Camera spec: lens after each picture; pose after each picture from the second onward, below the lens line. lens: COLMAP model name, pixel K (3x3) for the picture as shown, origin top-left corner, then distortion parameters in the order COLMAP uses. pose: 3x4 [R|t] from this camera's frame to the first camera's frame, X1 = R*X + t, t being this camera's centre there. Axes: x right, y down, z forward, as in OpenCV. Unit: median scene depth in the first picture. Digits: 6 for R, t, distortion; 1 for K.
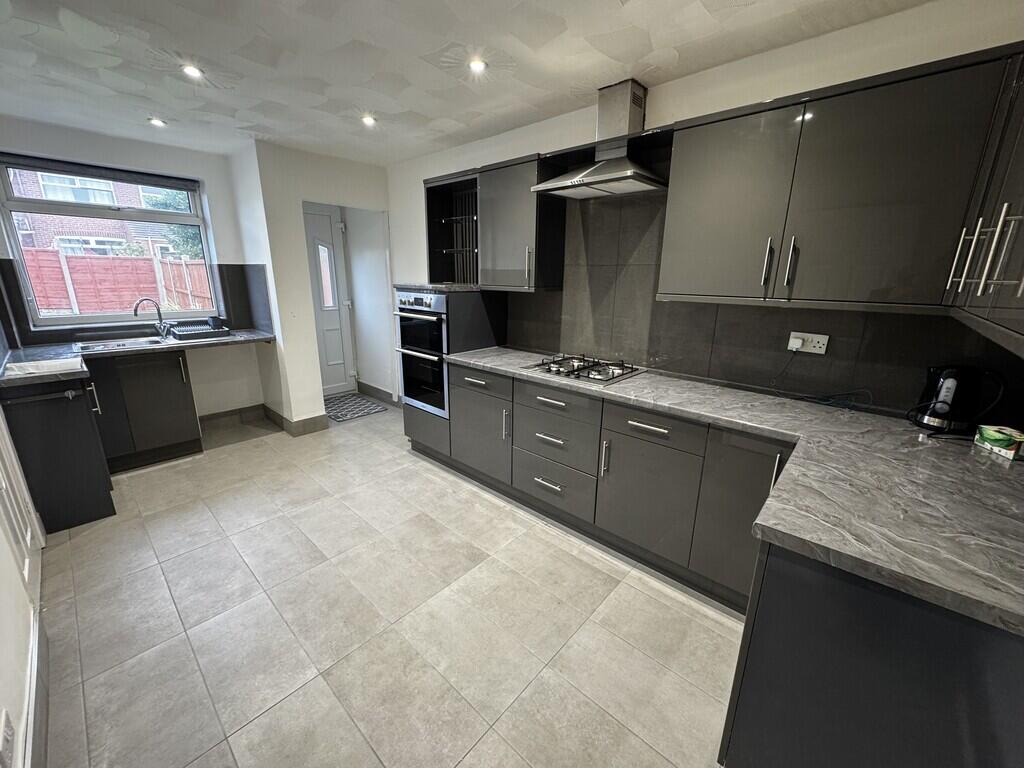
lens RADIAL K [[406.6, 0, 513.9], [0, 406.6, 382.9], [0, 0, 1]] dist [-0.003670, 0.000184]
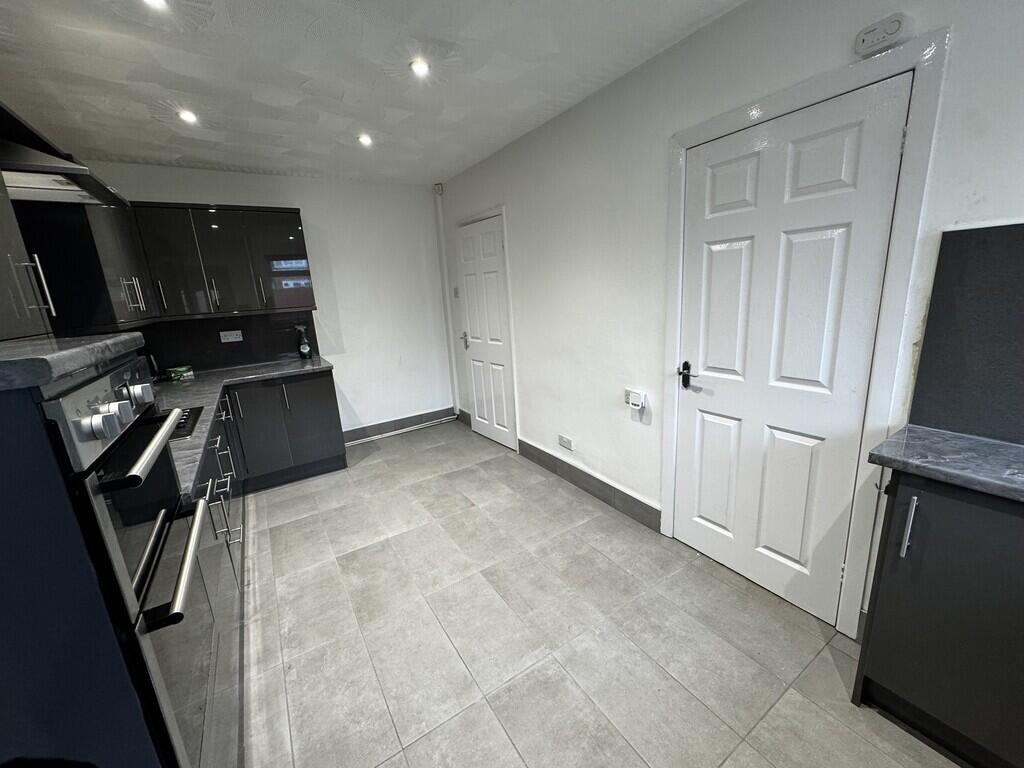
lens RADIAL K [[406.6, 0, 513.1], [0, 406.6, 383.7], [0, 0, 1]] dist [-0.003670, 0.000184]
pose [[-0.964470, -0.016900, 0.263650, -0.808198], [0.113400, 0.874860, 0.470914, -0.435709], [-0.238615, 0.484080, -0.841861, 1.630009]]
